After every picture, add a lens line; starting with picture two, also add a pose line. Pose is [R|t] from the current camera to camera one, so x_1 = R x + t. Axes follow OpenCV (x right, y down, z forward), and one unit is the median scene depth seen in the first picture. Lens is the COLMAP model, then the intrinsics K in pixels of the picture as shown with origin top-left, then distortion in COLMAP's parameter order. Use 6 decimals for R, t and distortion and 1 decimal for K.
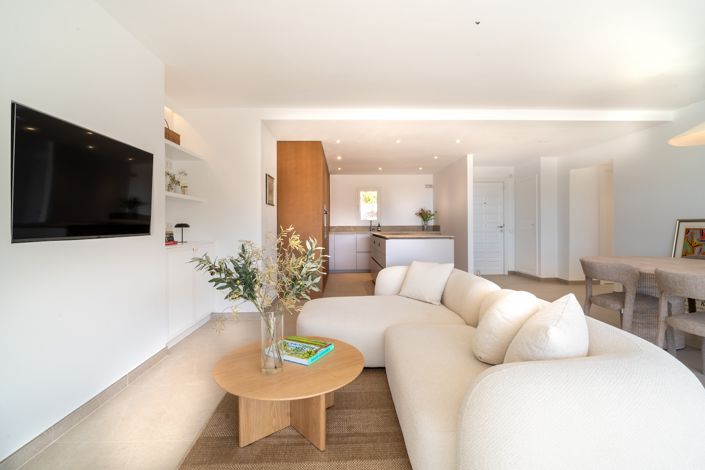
lens RADIAL K [[334.9, 0, 352.3], [0, 334.9, 226.4], [0, 0, 1]] dist [-0.000281, -0.000073]
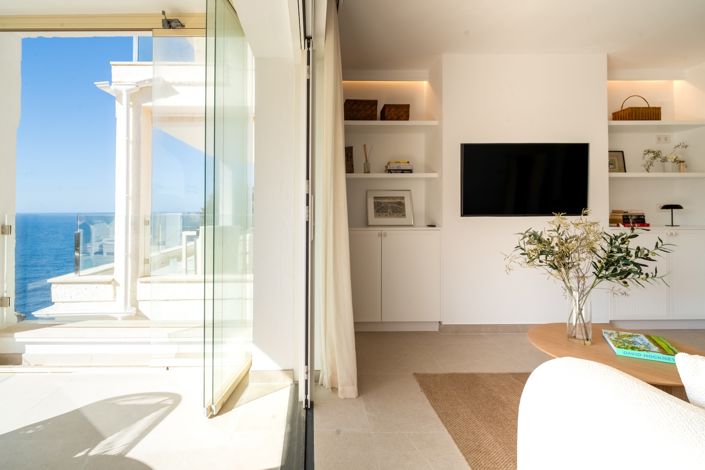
lens RADIAL K [[334.9, 0, 352.3], [0, 334.9, 226.4], [0, 0, 1]] dist [-0.000281, -0.000073]
pose [[-0.009230, 0.026879, -0.999596, 0.364894], [0.004688, 0.999629, 0.026837, 0.019881], [0.999946, -0.004438, -0.009352, 0.150428]]
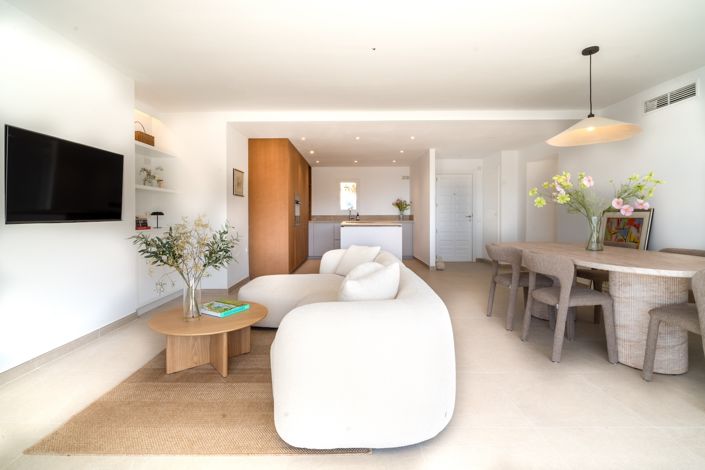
lens RADIAL K [[335.2, 0, 345.1], [0, 335.2, 219.3], [0, 0, 1]] dist [-0.000990, -0.000436]
pose [[0.999163, 0.004021, -0.040713, 0.186549], [-0.003646, 0.999950, 0.009284, 0.004364], [0.040748, -0.009127, 0.999128, -0.139518]]
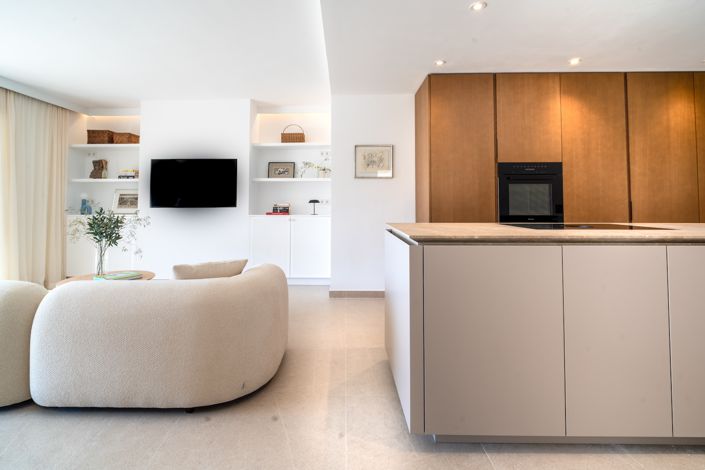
lens RADIAL K [[334.9, 0, 352.3], [0, 334.9, 226.4], [0, 0, 1]] dist [-0.000281, -0.000073]
pose [[-0.040639, 0.044804, -0.998169, 0.735230], [0.001349, 0.998996, 0.044786, 0.033807], [0.999173, 0.000474, -0.040659, 1.122541]]
